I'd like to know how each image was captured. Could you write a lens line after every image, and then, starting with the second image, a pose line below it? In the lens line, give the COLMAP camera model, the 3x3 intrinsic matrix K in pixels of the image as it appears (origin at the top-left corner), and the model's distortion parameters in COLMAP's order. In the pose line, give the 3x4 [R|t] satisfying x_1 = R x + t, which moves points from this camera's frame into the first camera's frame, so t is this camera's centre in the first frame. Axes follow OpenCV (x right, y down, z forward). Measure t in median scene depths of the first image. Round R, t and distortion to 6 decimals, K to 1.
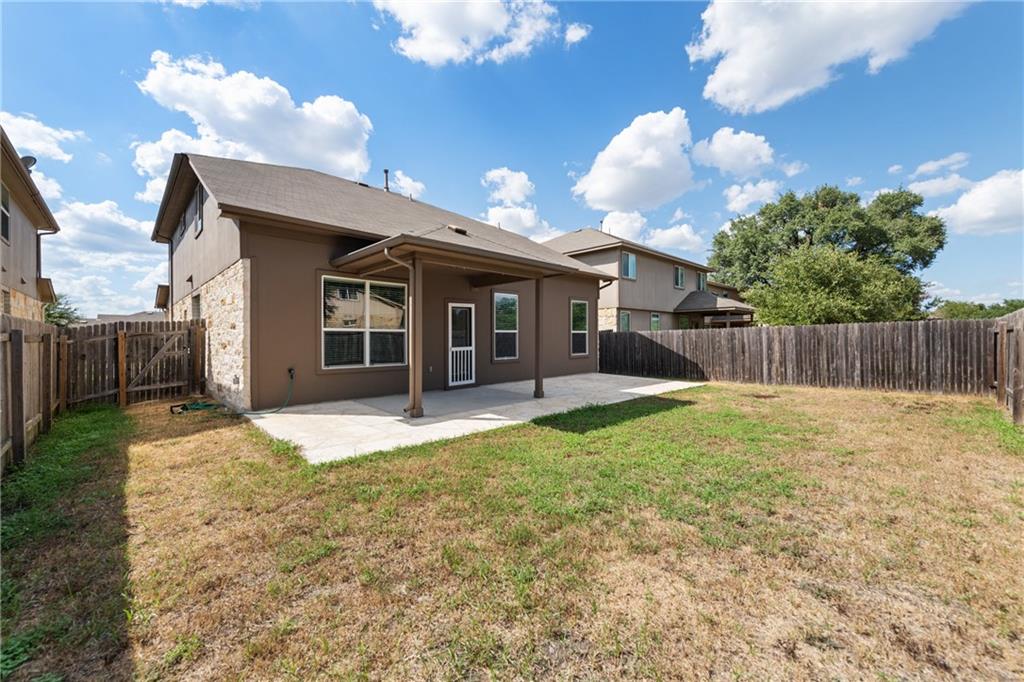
lens RADIAL K [[401.8, 0, 519.0], [0, 401.8, 336.6], [0, 0, 1]] dist [0.003324, -0.000821]
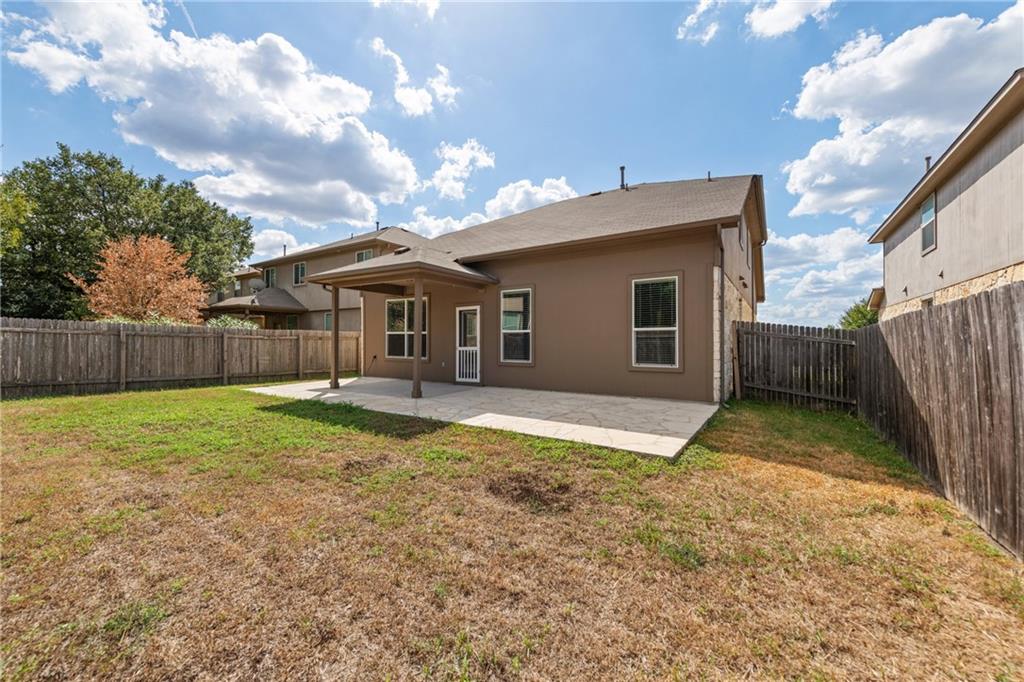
lens RADIAL K [[401.8, 0, 517.0], [0, 401.8, 337.7], [0, 0, 1]] dist [0.003324, -0.000821]
pose [[0.208554, 0.002963, -0.978006, 0.937447], [0.003381, 0.999987, 0.003751, -0.002414], [0.978005, -0.004089, 0.208541, 0.904971]]
